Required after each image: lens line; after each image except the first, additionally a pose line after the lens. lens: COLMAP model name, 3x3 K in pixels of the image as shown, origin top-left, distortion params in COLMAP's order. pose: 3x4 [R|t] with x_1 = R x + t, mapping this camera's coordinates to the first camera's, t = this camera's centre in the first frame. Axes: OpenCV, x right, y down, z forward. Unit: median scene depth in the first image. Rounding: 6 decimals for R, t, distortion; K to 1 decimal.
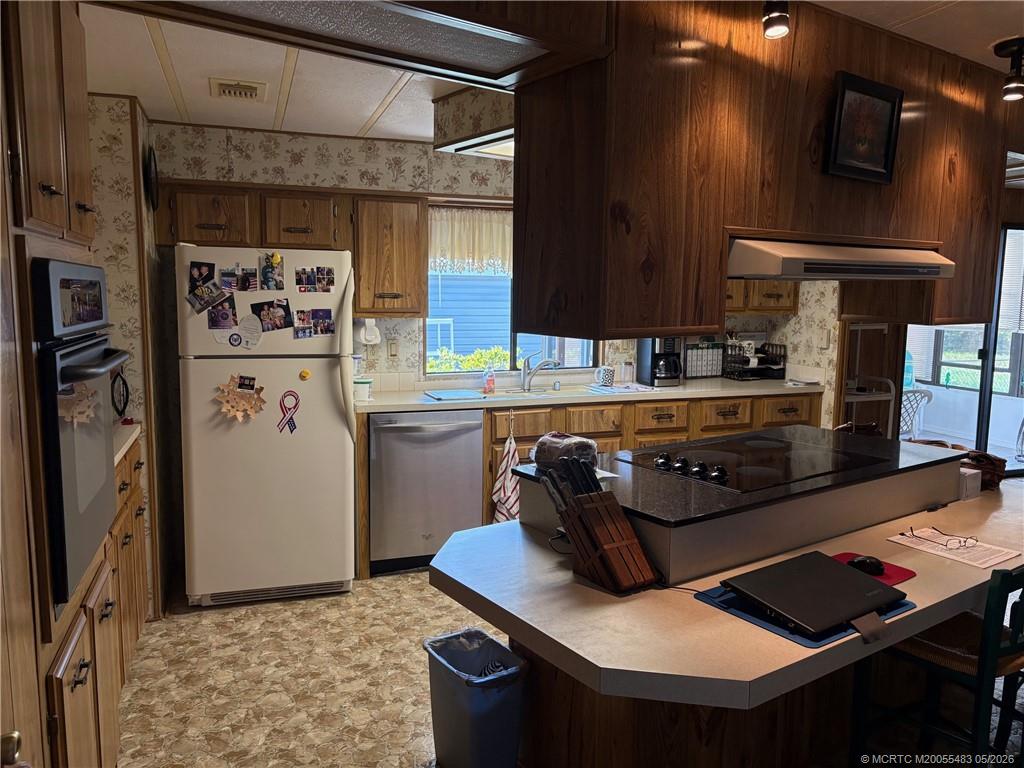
lens RADIAL K [[771.5, 0, 512.0], [0, 771.5, 384.0], [0, 0, 1]] dist [0.077026, -0.086860]
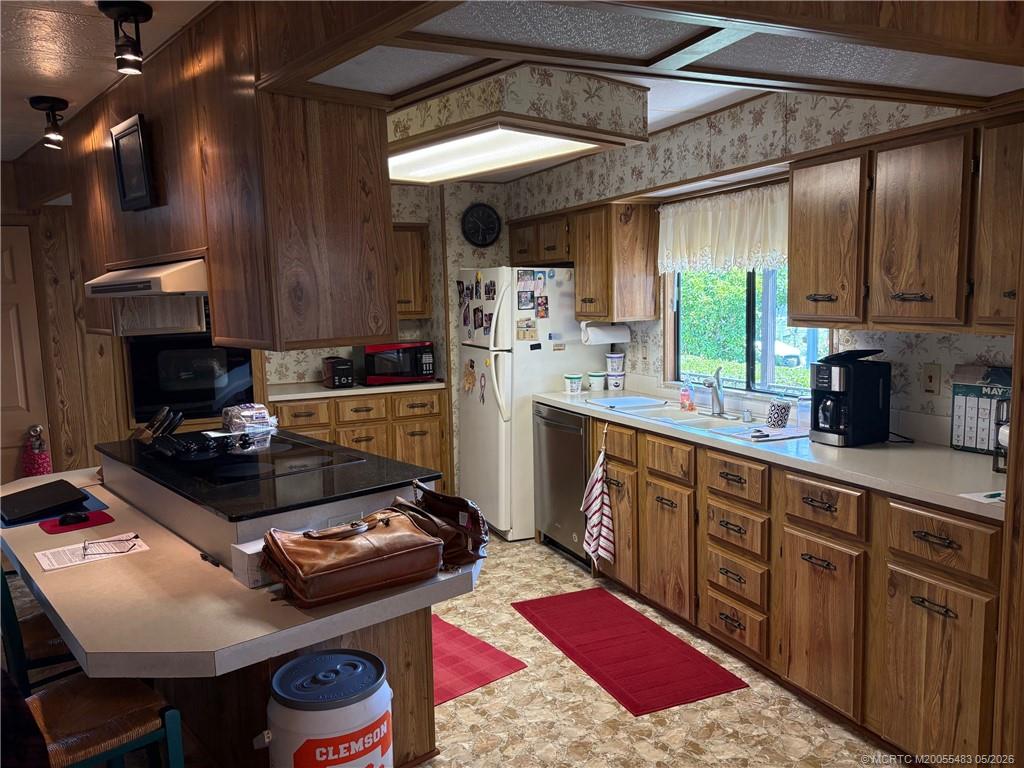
lens RADIAL K [[771.5, 0, 512.0], [0, 771.5, 384.0], [0, 0, 1]] dist [0.077026, -0.086860]
pose [[0.093886, 0.107512, -0.989761, 0.906500], [-0.090418, 0.990964, 0.099065, -0.095922], [0.991469, 0.080191, 0.102759, 0.792504]]
